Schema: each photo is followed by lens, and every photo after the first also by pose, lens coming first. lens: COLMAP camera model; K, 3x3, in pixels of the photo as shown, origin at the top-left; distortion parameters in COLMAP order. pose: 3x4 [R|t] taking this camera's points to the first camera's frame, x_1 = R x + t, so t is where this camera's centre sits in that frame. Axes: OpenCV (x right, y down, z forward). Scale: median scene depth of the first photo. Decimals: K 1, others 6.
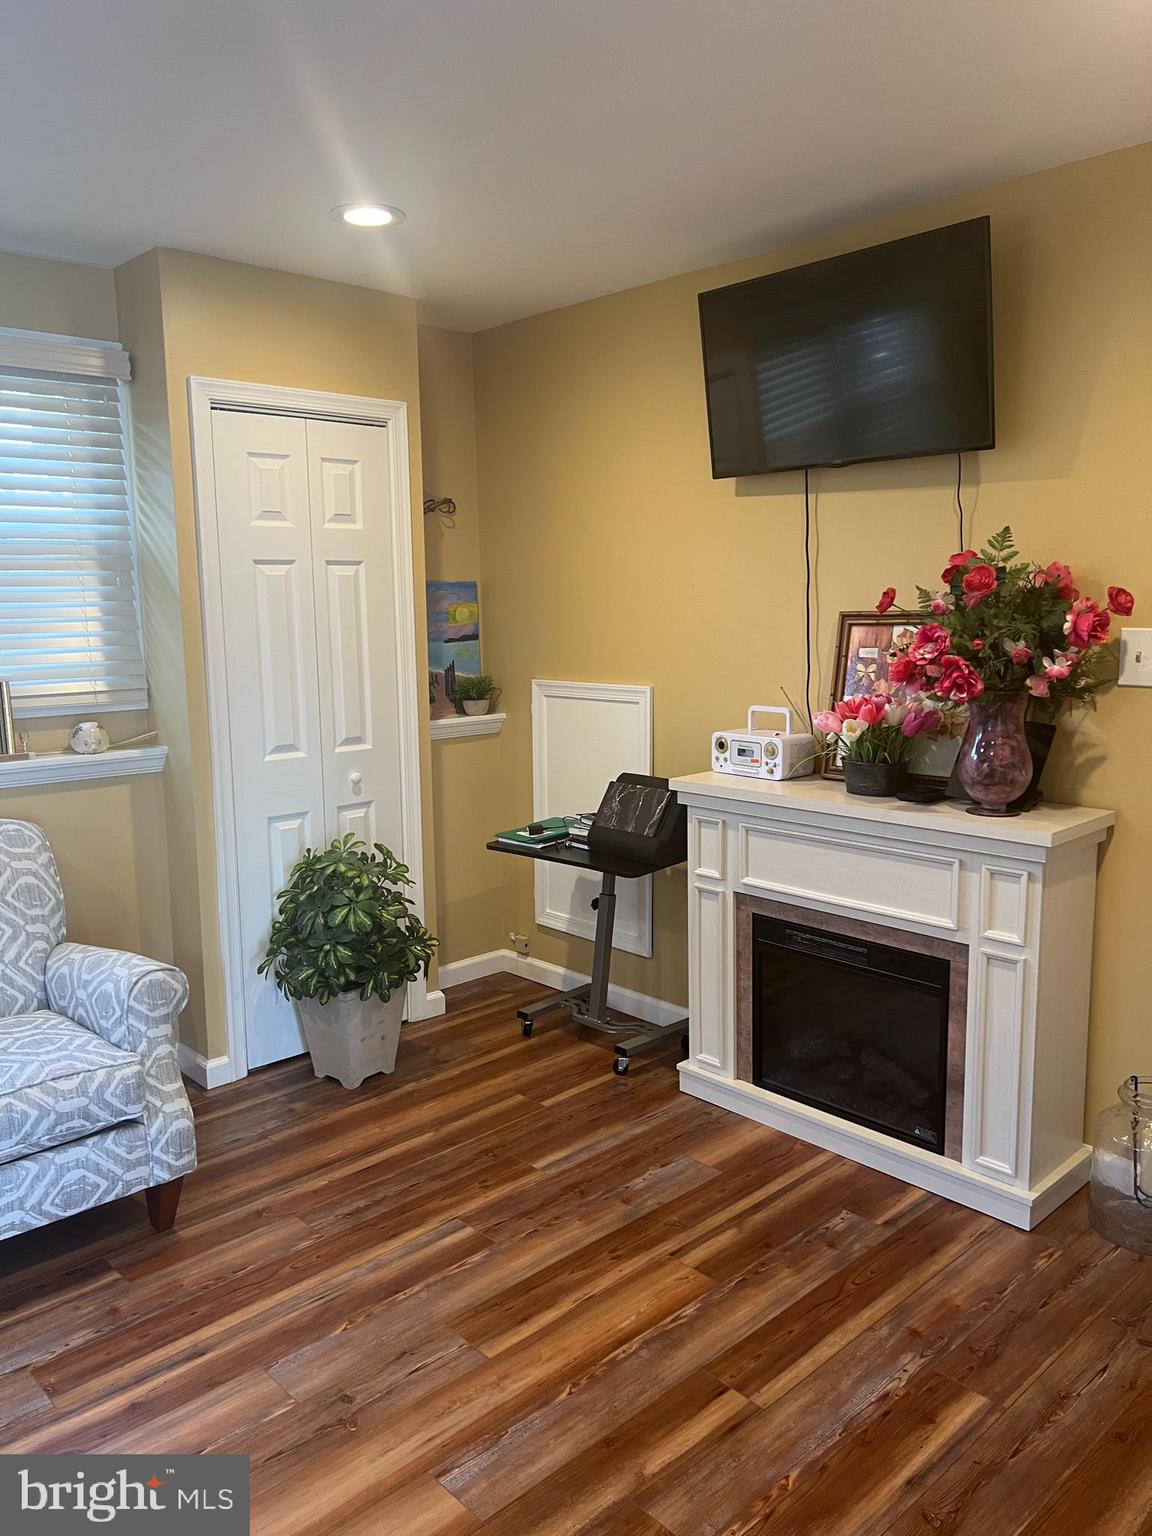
lens RADIAL K [[1150.9, 0, 565.6], [0, 1150.9, 768.6], [0, 0, 1]] dist [0.058728, -0.067081]
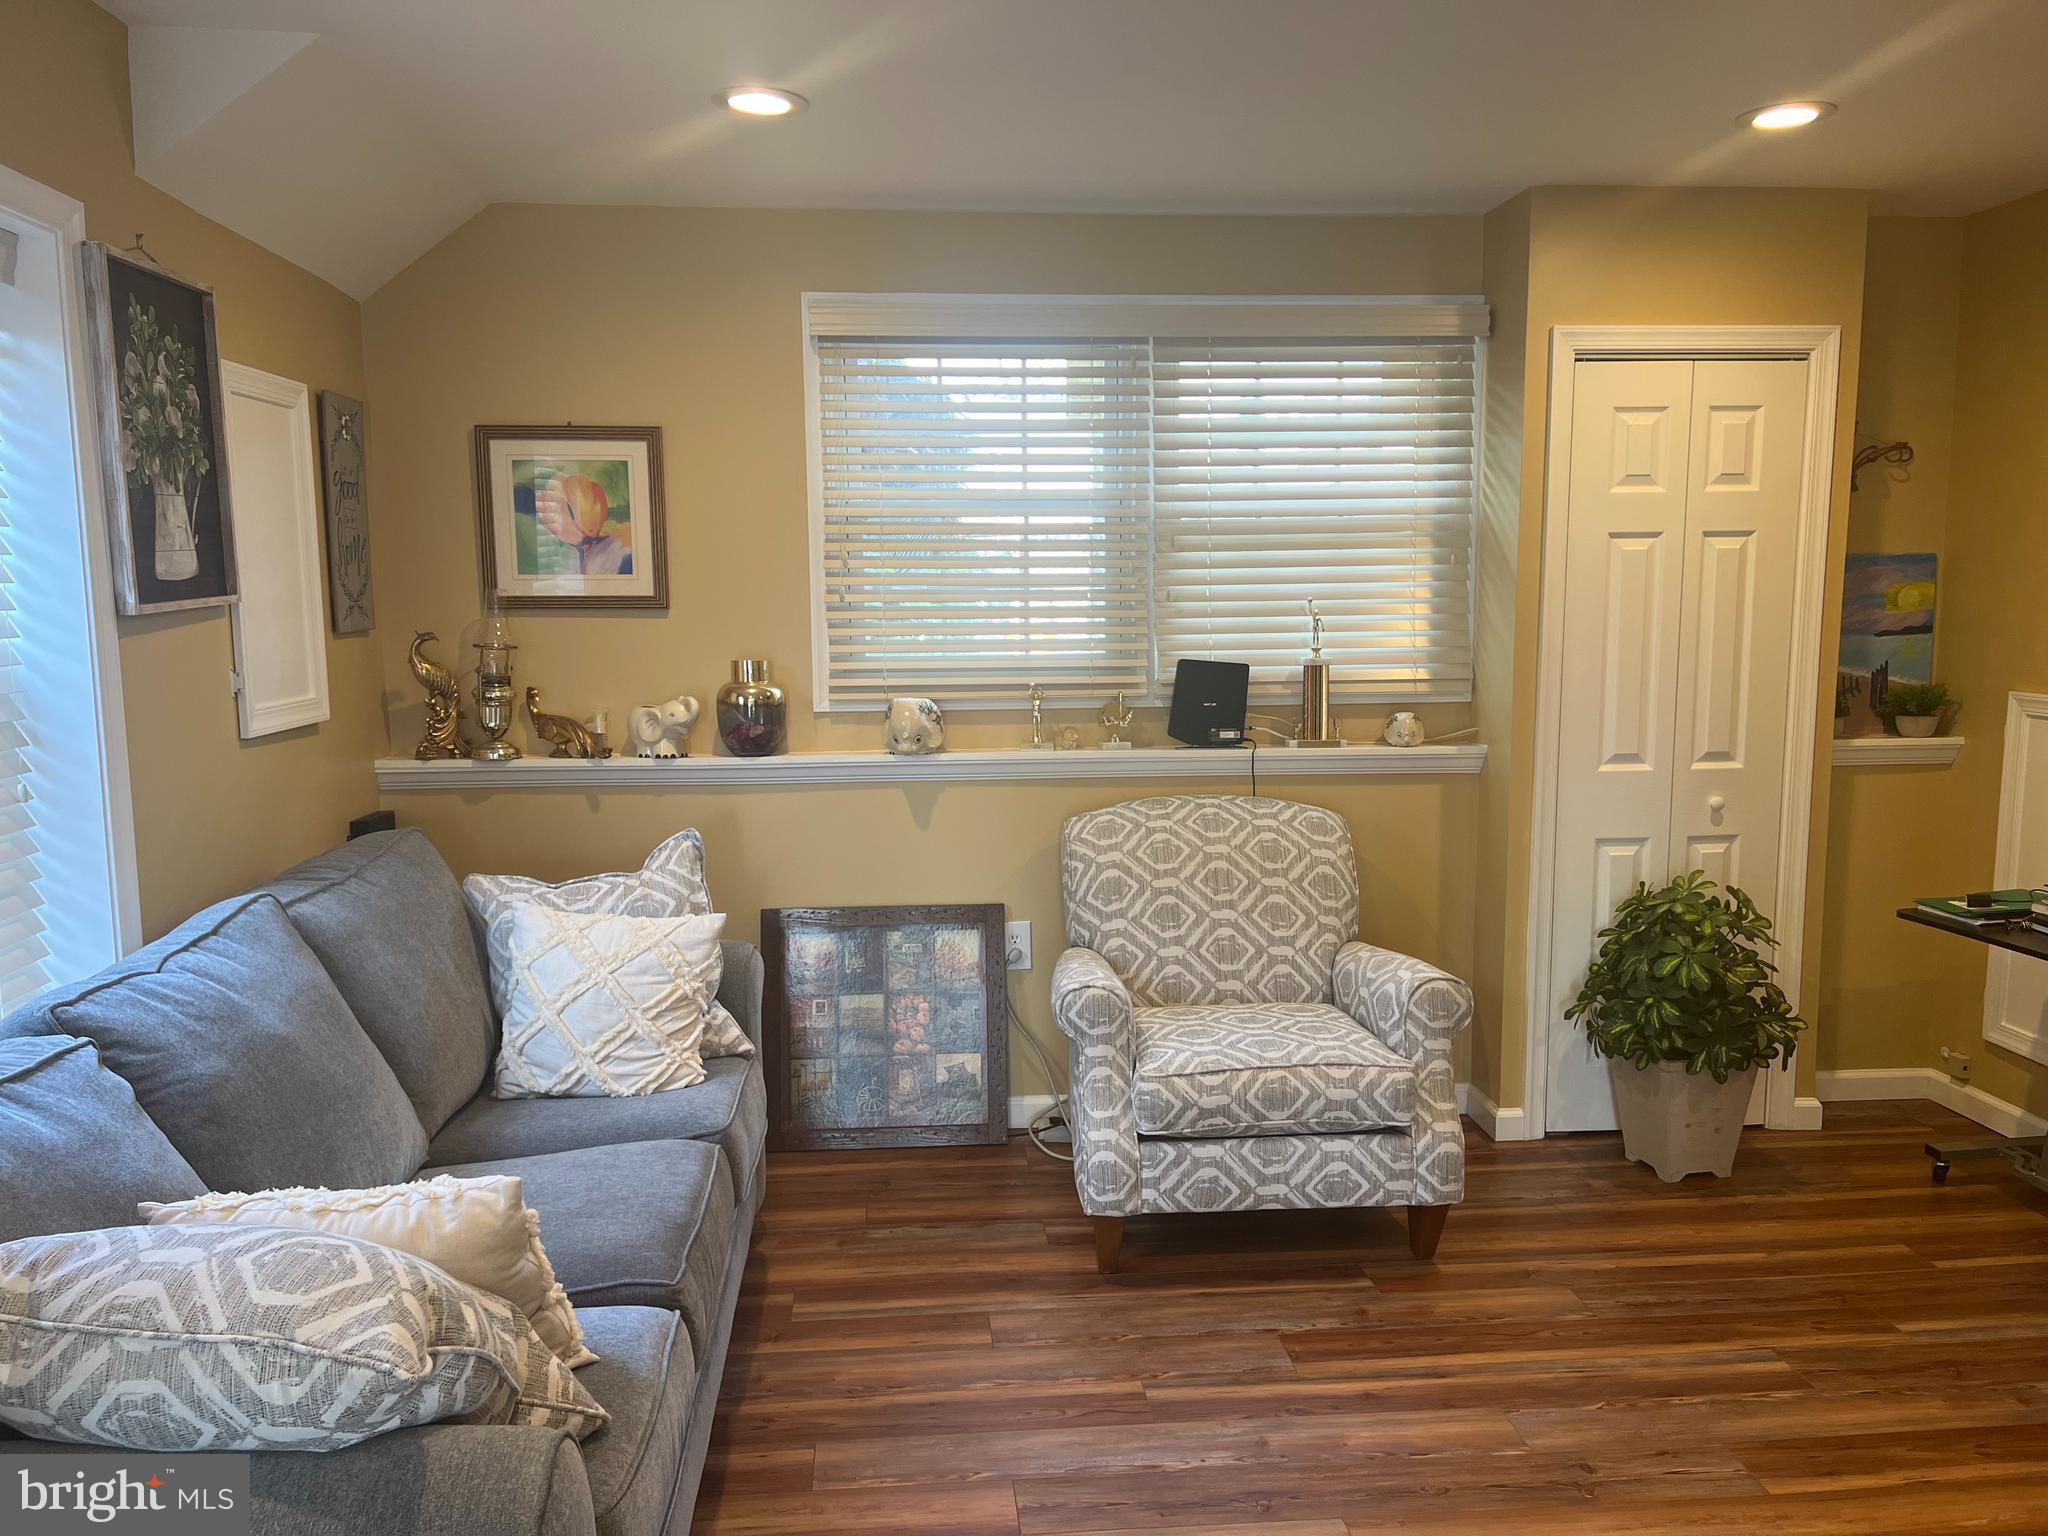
lens RADIAL K [[1534.5, 0, 1008.9], [0, 1534.5, 763.3], [0, 0, 1]] dist [0.058728, -0.067081]
pose [[0.786631, 0.082262, -0.611918, 0.092755], [-0.094060, 0.995483, 0.012910, 0.013902], [0.610216, 0.047401, 0.790816, -0.155728]]
